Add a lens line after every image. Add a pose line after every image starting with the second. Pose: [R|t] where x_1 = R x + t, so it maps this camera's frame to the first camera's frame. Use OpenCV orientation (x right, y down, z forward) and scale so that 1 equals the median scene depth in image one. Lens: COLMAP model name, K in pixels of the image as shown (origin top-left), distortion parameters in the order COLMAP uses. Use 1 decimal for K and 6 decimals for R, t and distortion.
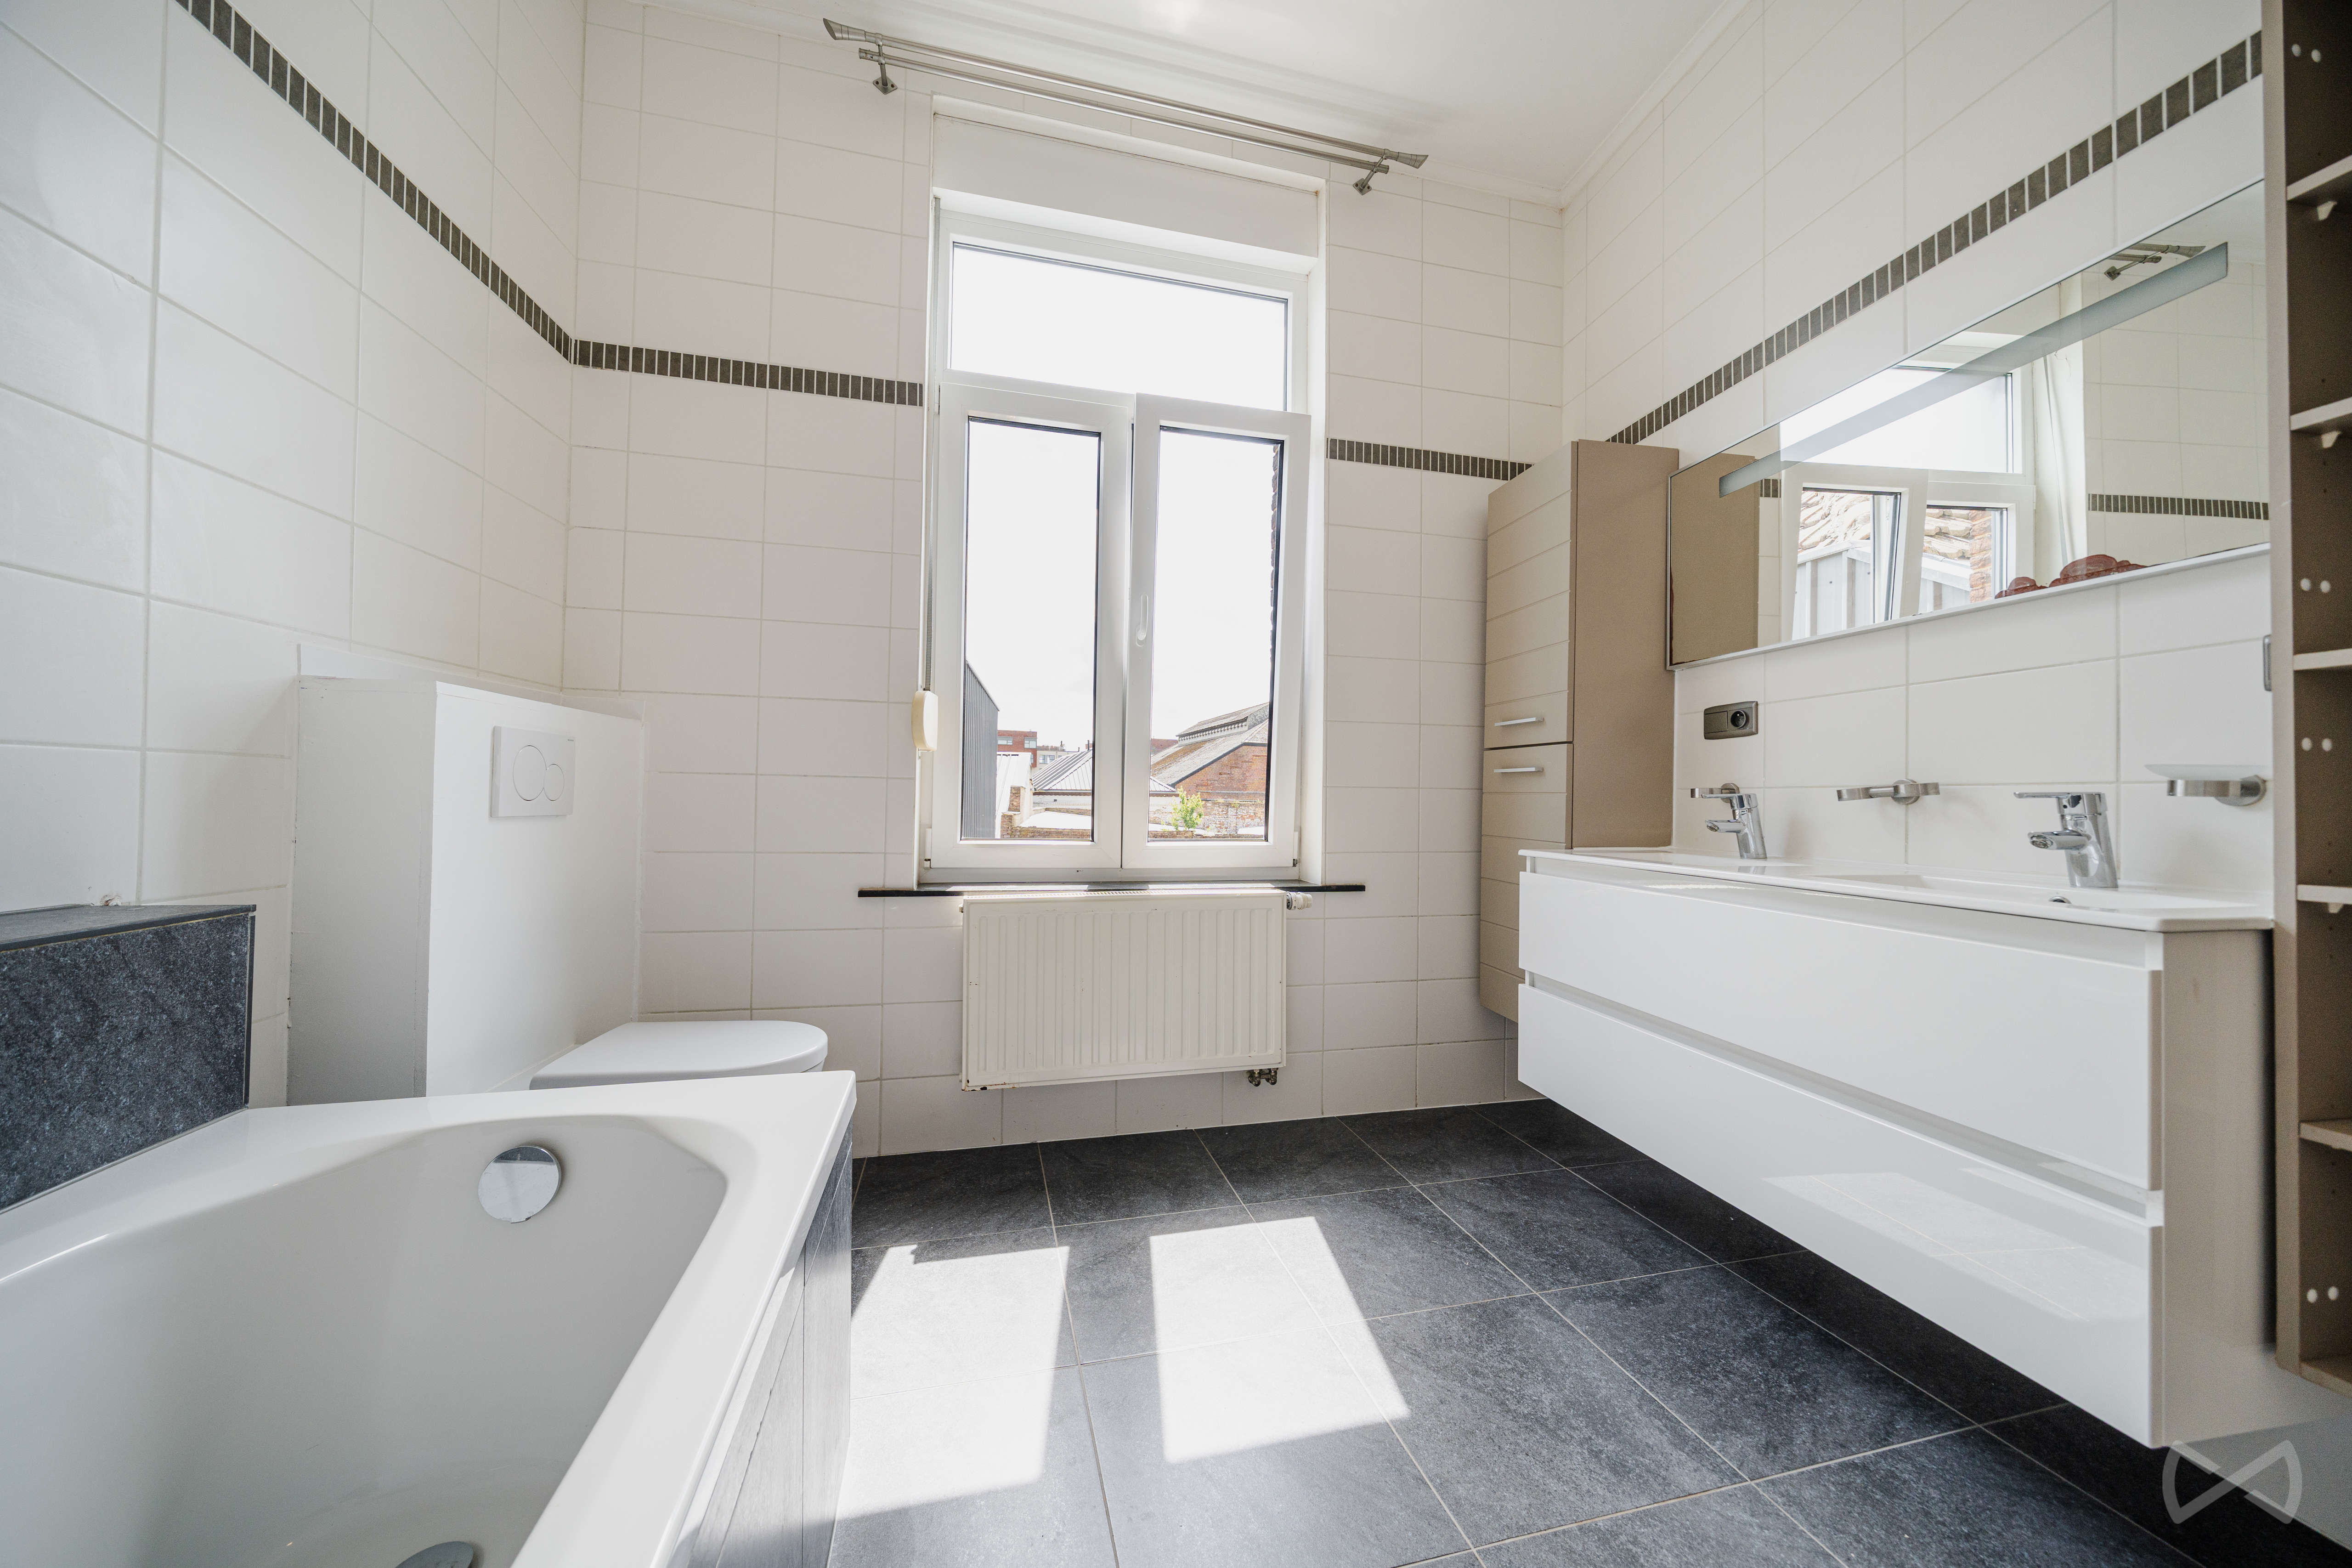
lens RADIAL K [[803.5, 0, 1169.9], [0, 803.5, 786.5], [0, 0, 1]] dist [-0.001988, -0.000160]
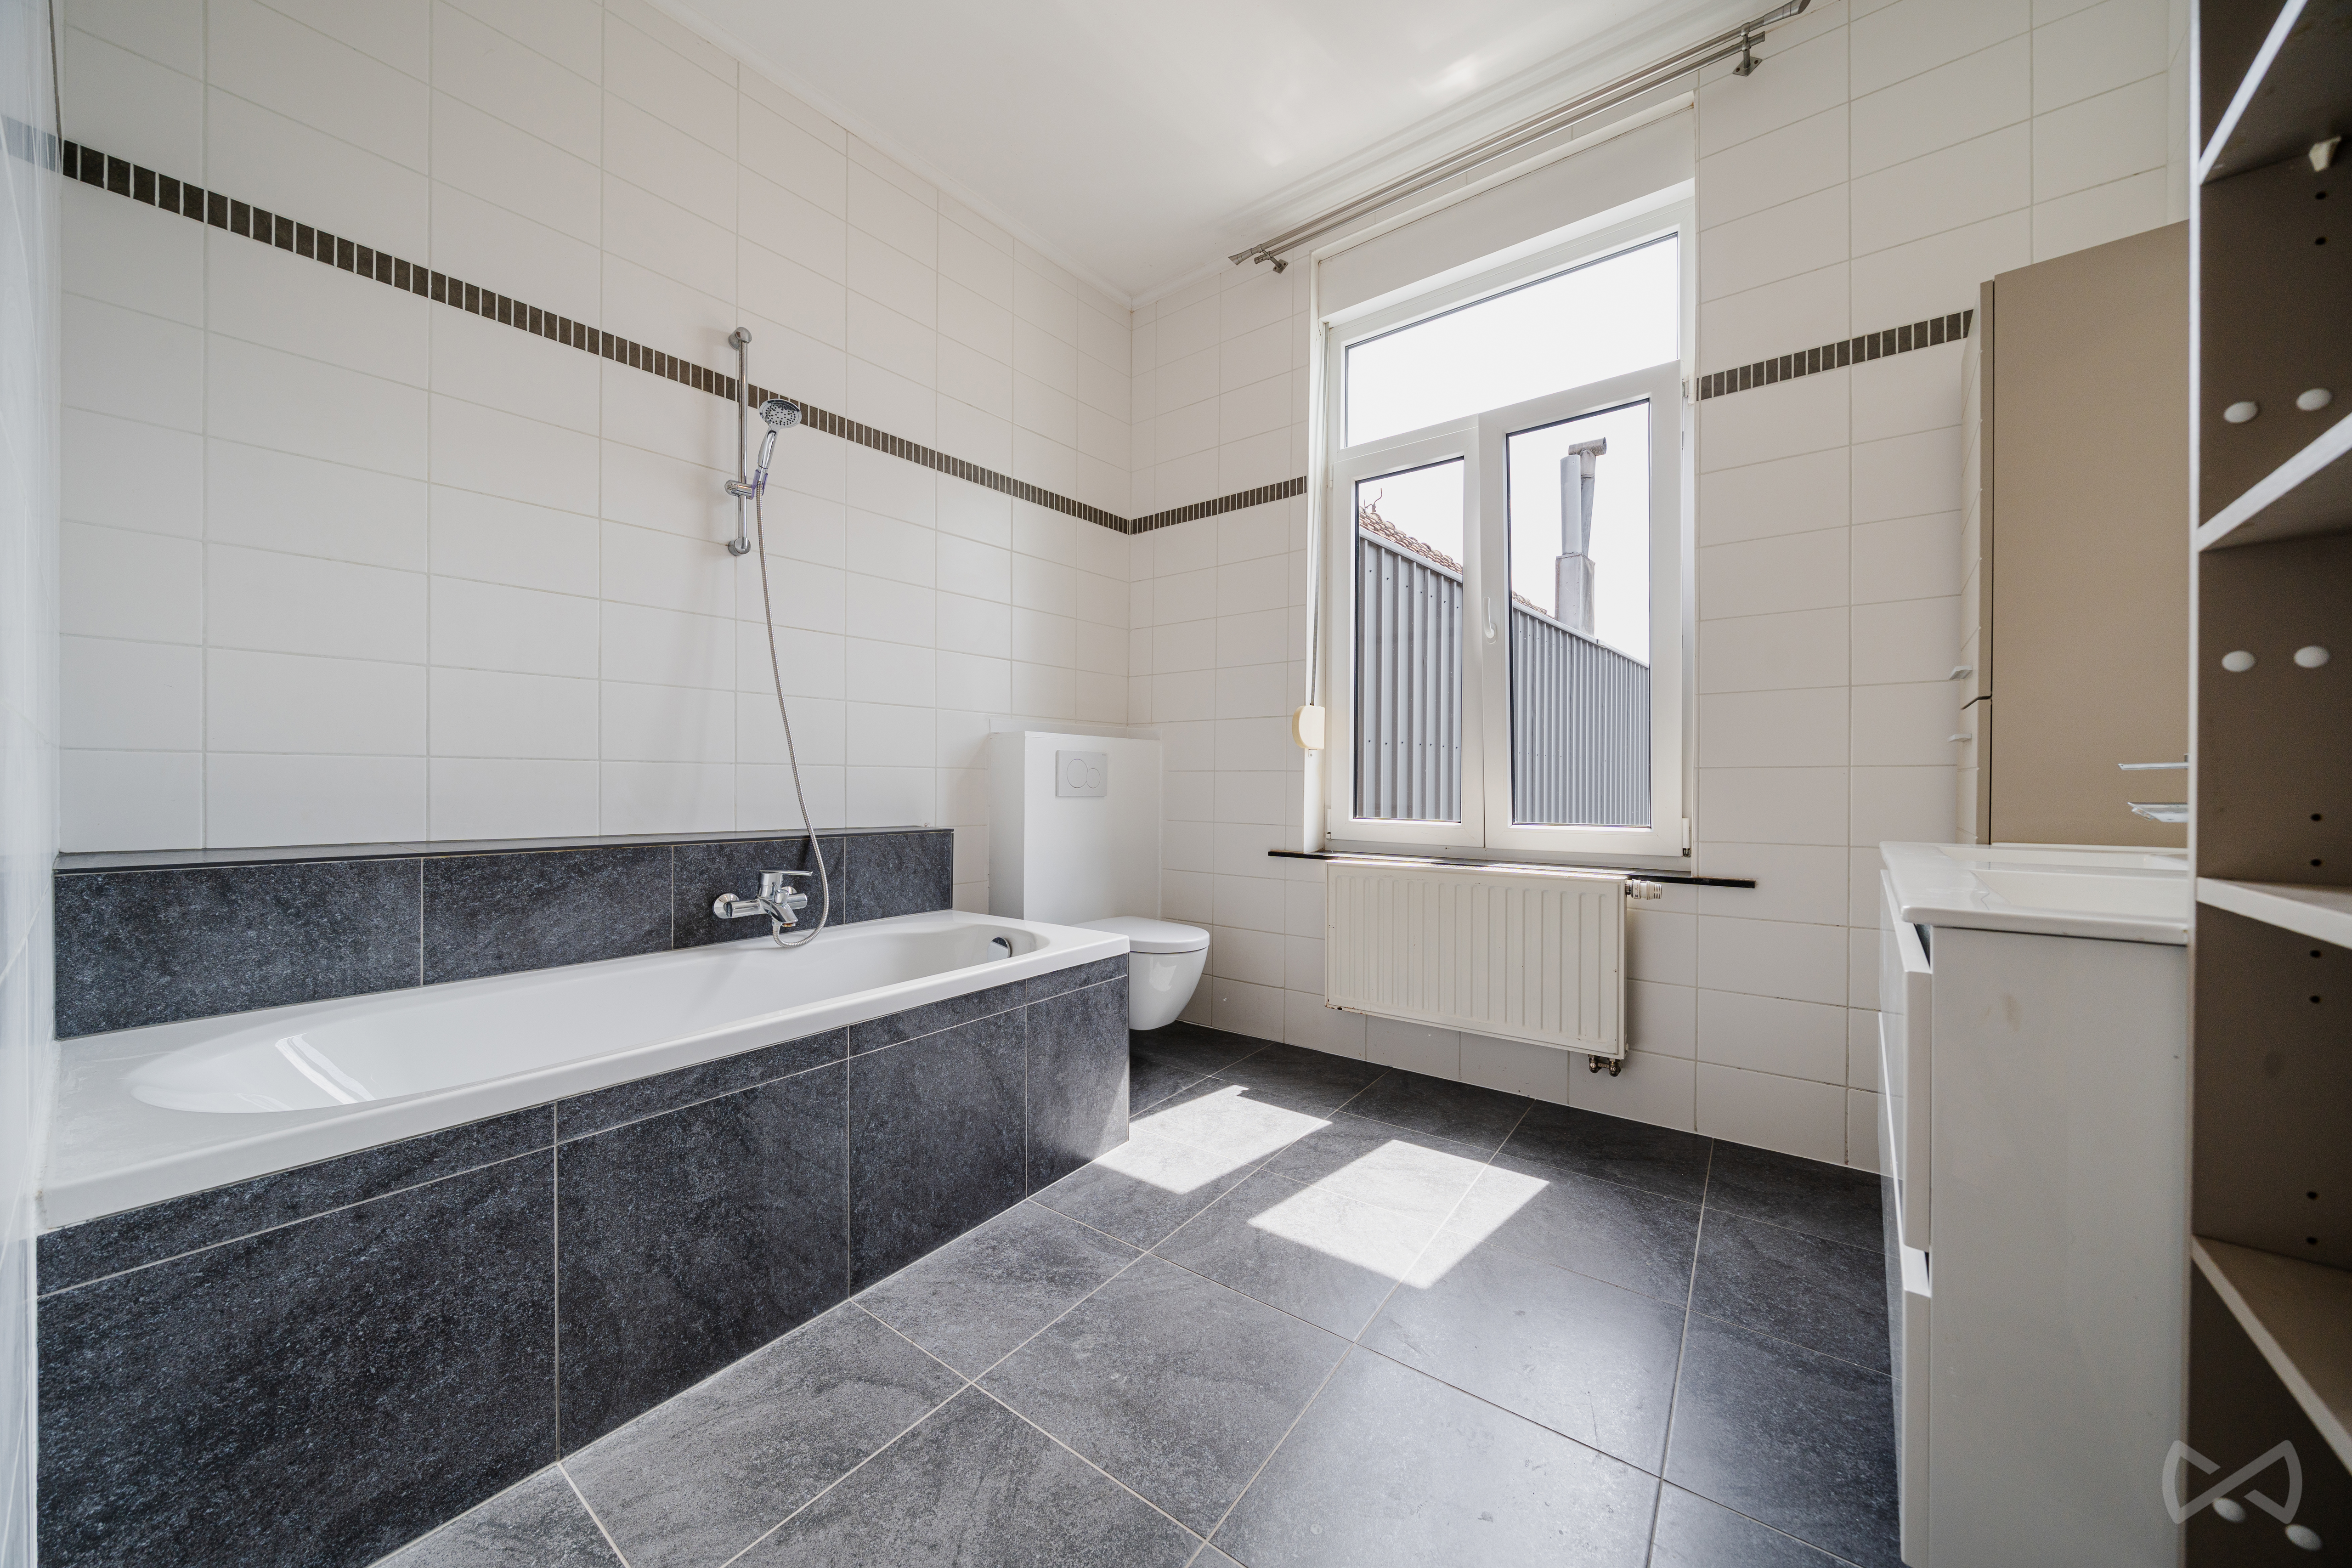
lens RADIAL K [[803.5, 0, 1169.9], [0, 803.5, 786.5], [0, 0, 1]] dist [-0.001988, -0.000160]
pose [[0.636649, -0.010776, -0.771078, 0.630677], [0.015236, 0.999883, -0.001393, 0.016304], [0.771003, -0.010861, 0.636739, -0.034712]]
